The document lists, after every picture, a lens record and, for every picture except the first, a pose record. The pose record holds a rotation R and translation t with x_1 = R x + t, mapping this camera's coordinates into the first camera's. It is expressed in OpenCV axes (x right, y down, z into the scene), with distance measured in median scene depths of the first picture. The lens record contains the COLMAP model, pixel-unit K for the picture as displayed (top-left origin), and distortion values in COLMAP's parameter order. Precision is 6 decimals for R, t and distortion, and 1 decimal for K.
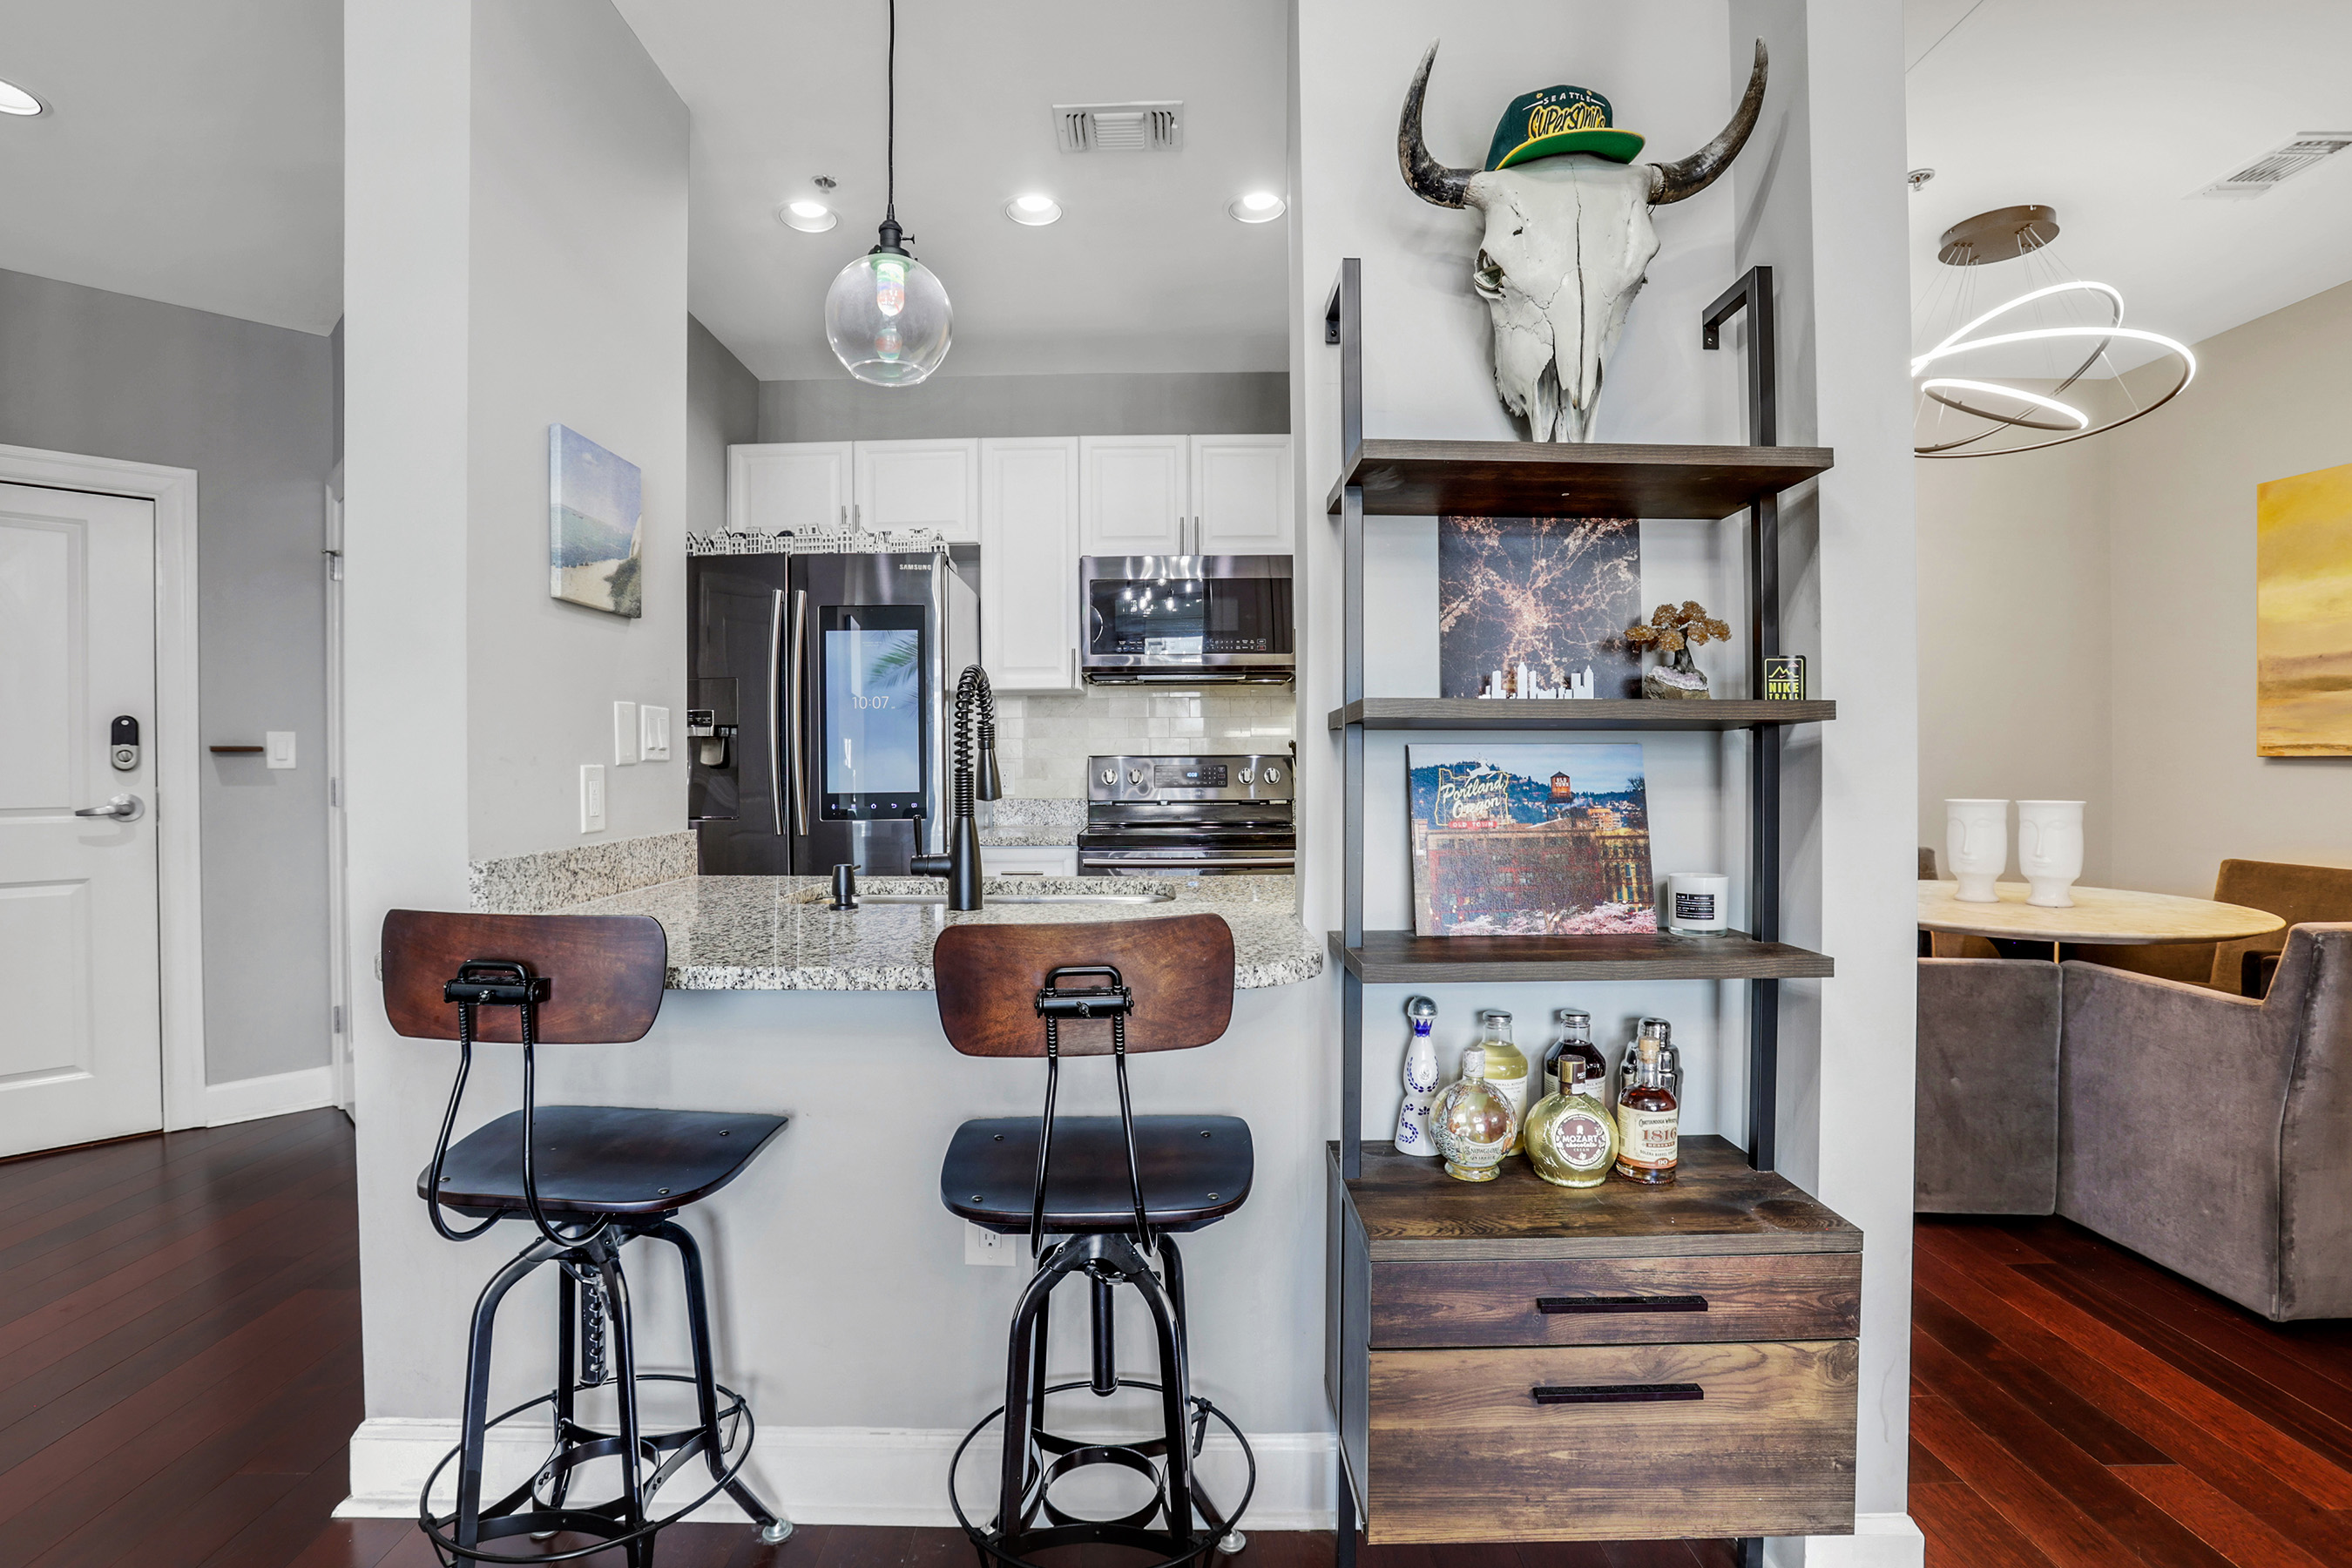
lens RADIAL K [[1099.9, 0, 1166.0], [0, 1099.9, 770.6], [0, 0, 1]] dist [-0.086410, 0.040893]
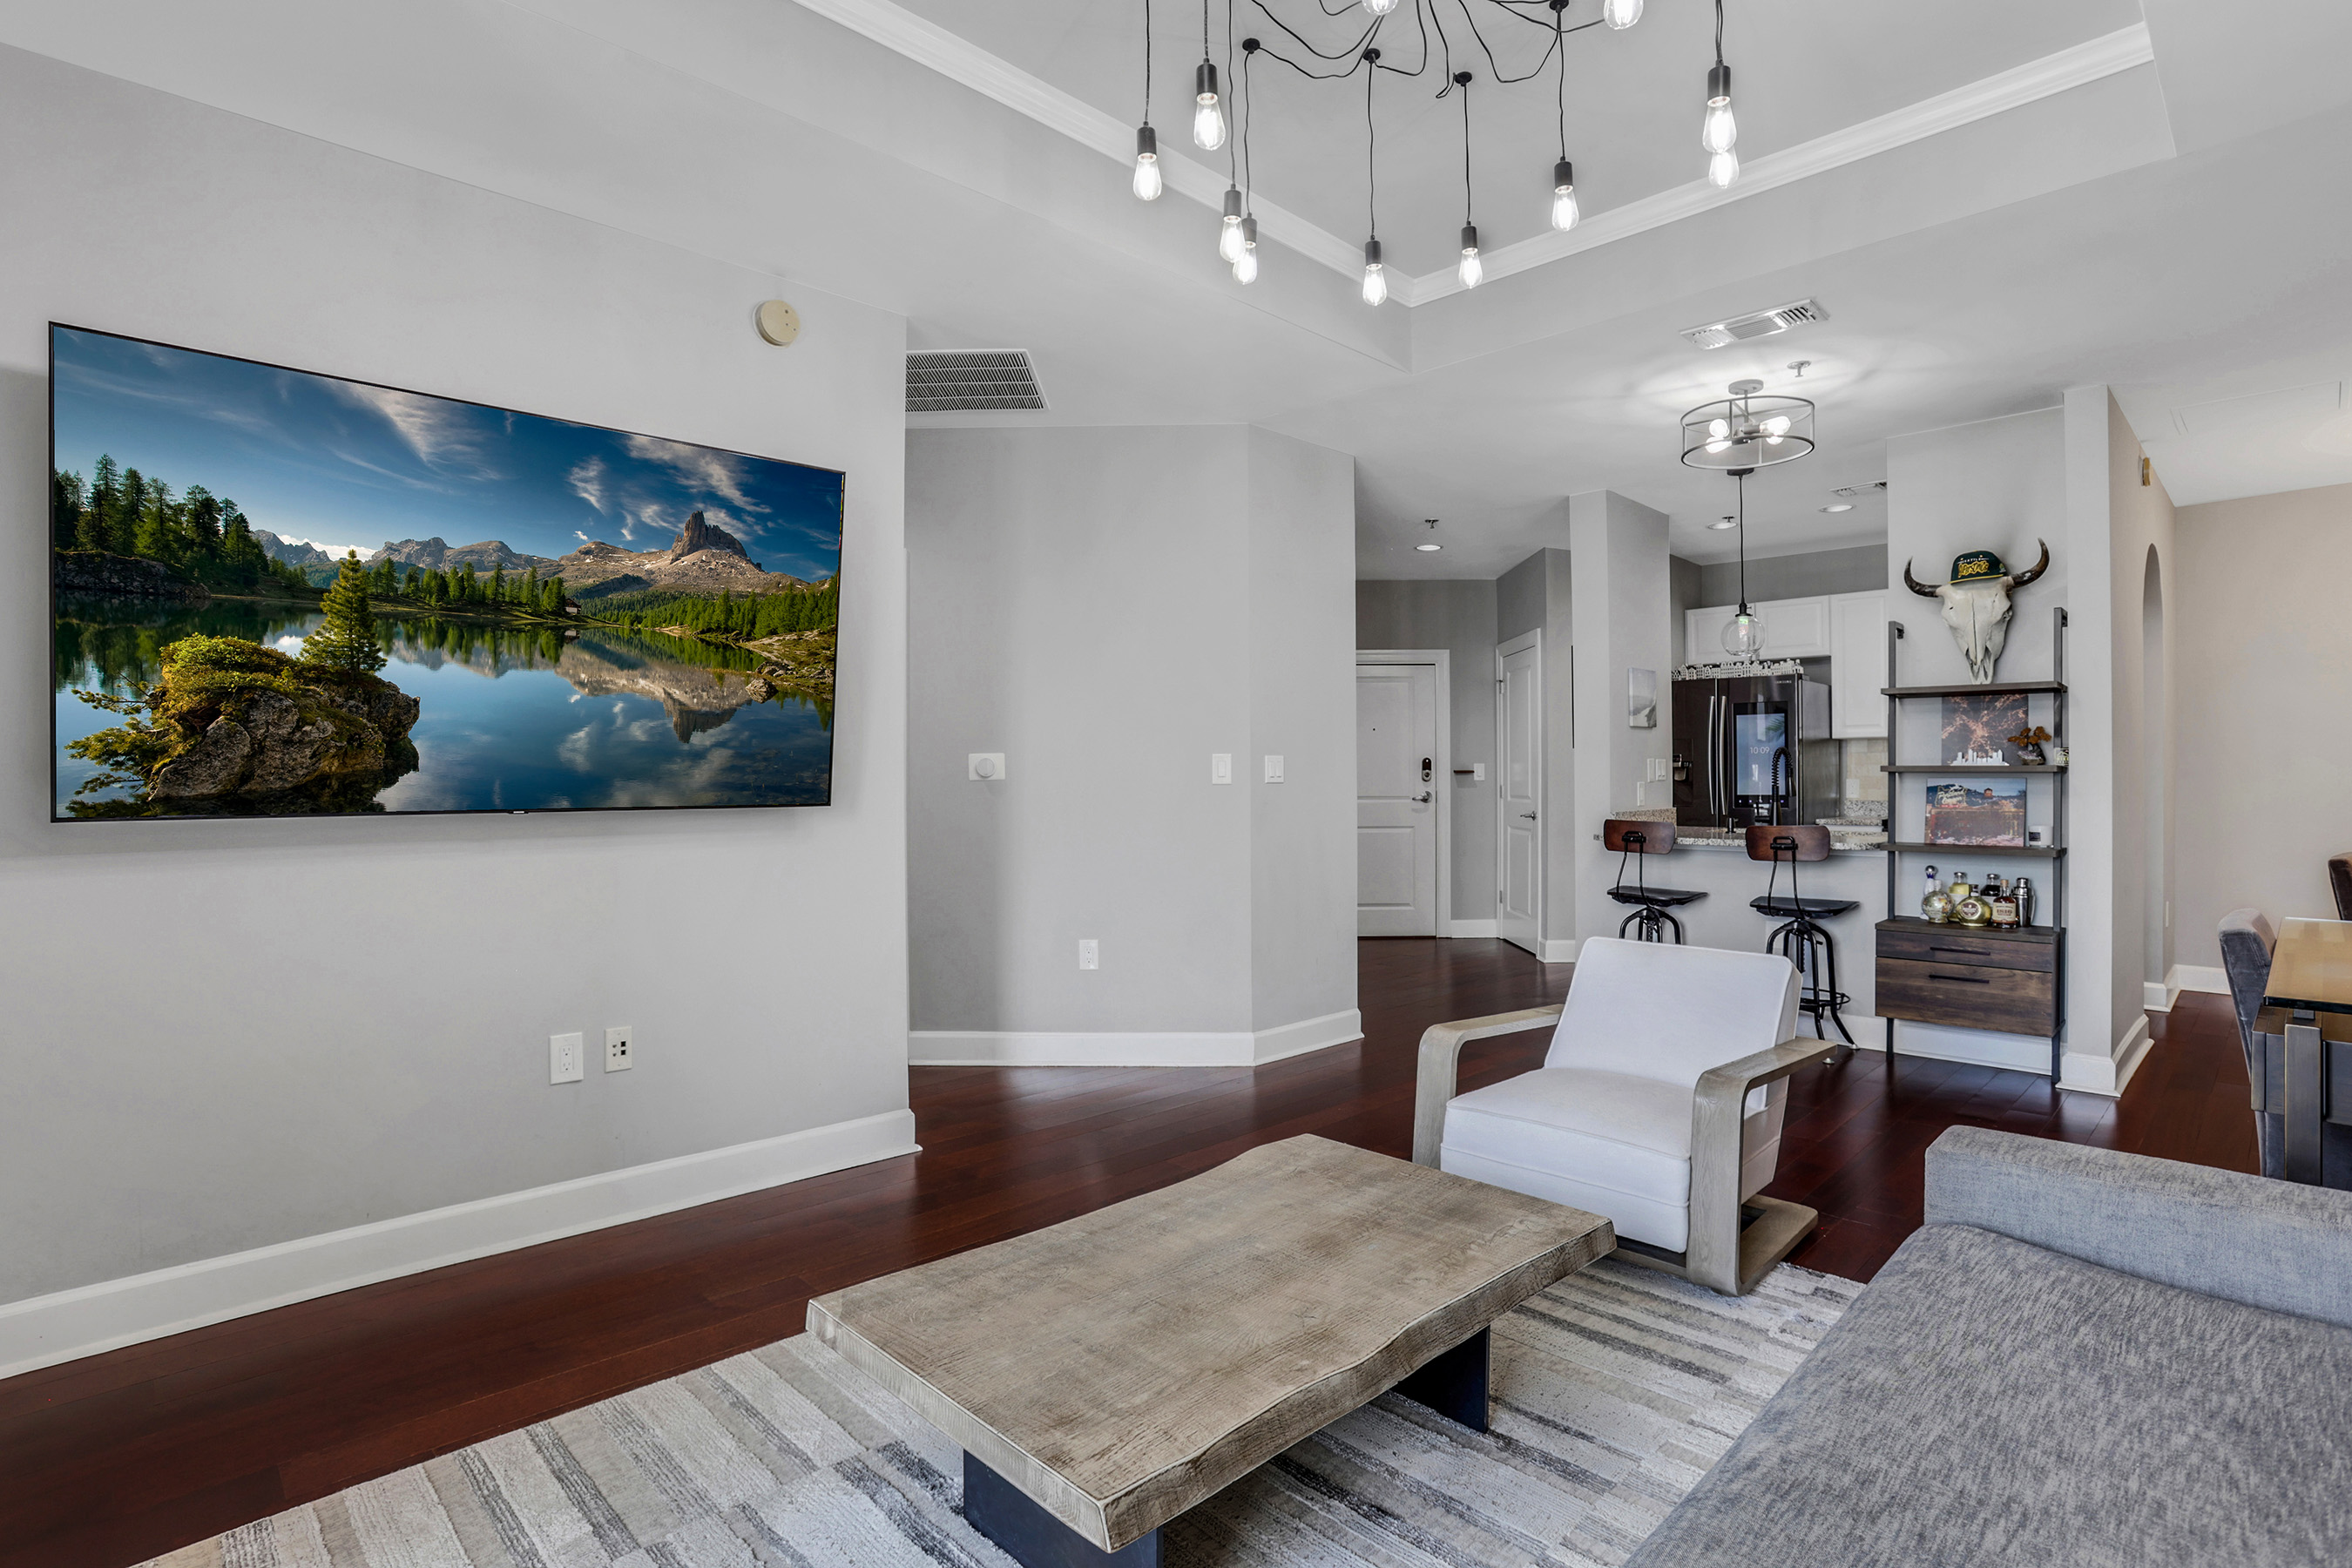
lens RADIAL K [[1099.9, 0, 1166.0], [0, 1099.9, 770.6], [0, 0, 1]] dist [-0.086410, 0.040893]
pose [[0.670956, -0.001752, -0.741495, 0.950093], [-0.001763, 0.999991, -0.003959, -0.028783], [0.741495, 0.003964, 0.670947, -2.361695]]
